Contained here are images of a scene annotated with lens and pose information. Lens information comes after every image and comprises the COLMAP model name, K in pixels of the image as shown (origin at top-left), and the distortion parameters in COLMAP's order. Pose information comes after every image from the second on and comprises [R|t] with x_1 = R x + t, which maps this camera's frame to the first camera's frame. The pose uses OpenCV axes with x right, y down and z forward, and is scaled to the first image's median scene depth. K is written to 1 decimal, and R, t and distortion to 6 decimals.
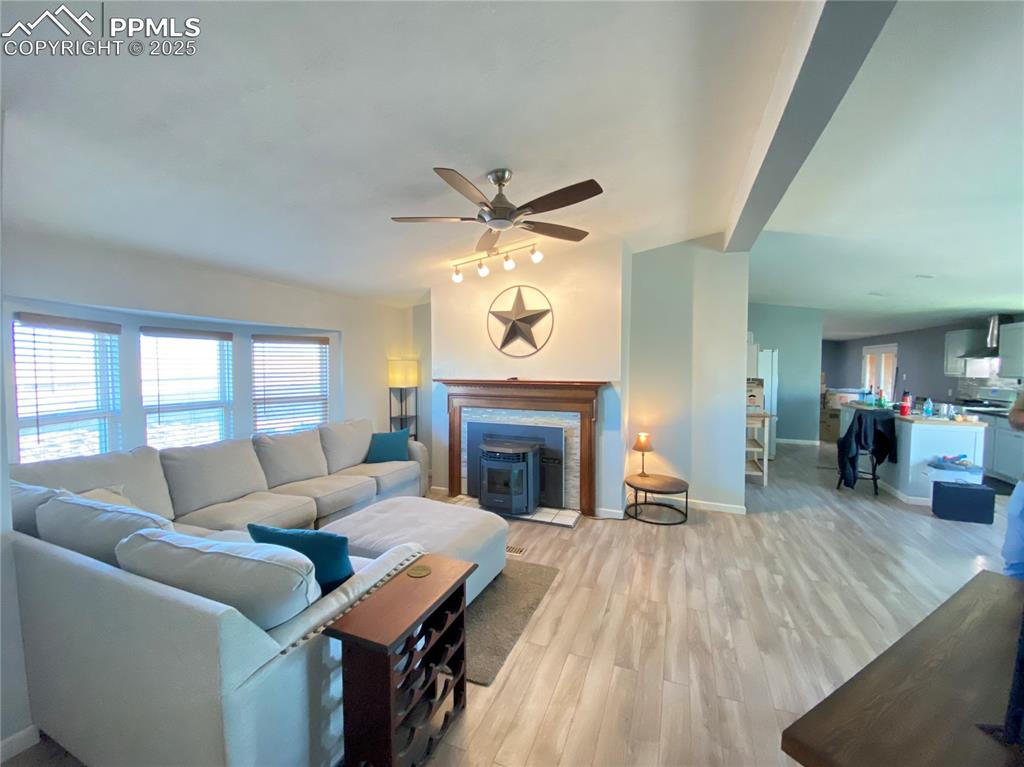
lens RADIAL K [[423.2, 0, 516.1], [0, 423.2, 385.5], [0, 0, 1]] dist [-0.000145, -0.000244]
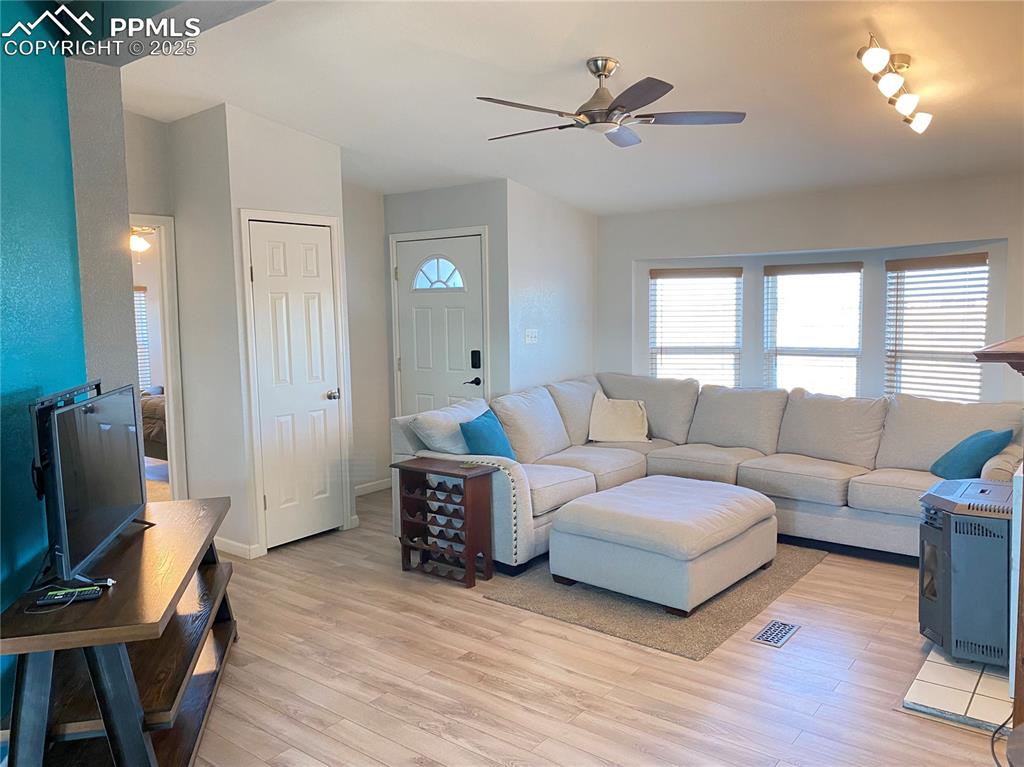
lens RADIAL K [[775.3, 0, 512.0], [0, 775.3, 383.5], [0, 0, 1]] dist [0.048846, 0.001112]
pose [[-0.293946, 0.104385, -0.950105, 1.079228], [-0.018336, 0.993220, 0.114795, -0.065458], [0.955646, 0.051165, -0.290039, 0.959468]]
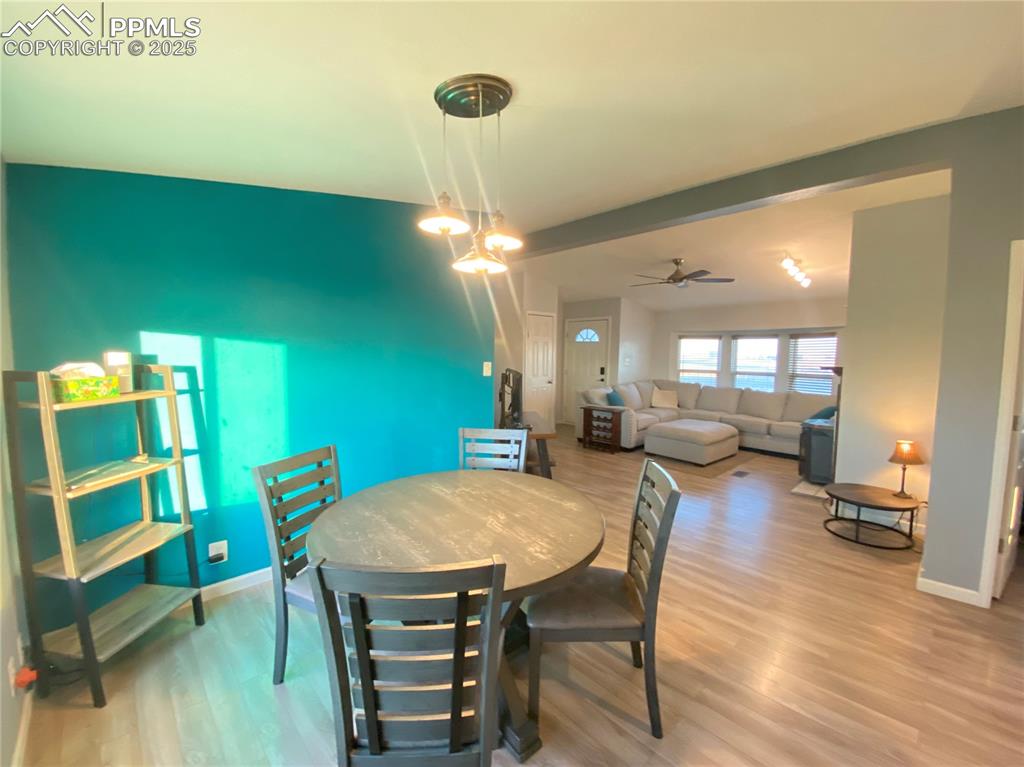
lens RADIAL K [[418.6, 0, 490.5], [0, 418.6, 385.6], [0, 0, 1]] dist [-0.000439, -0.000144]
pose [[-0.455334, 0.069422, -0.887610, 1.714781], [-0.043514, 0.994029, 0.100067, -0.040254], [0.889257, 0.084187, -0.449594, 0.864363]]
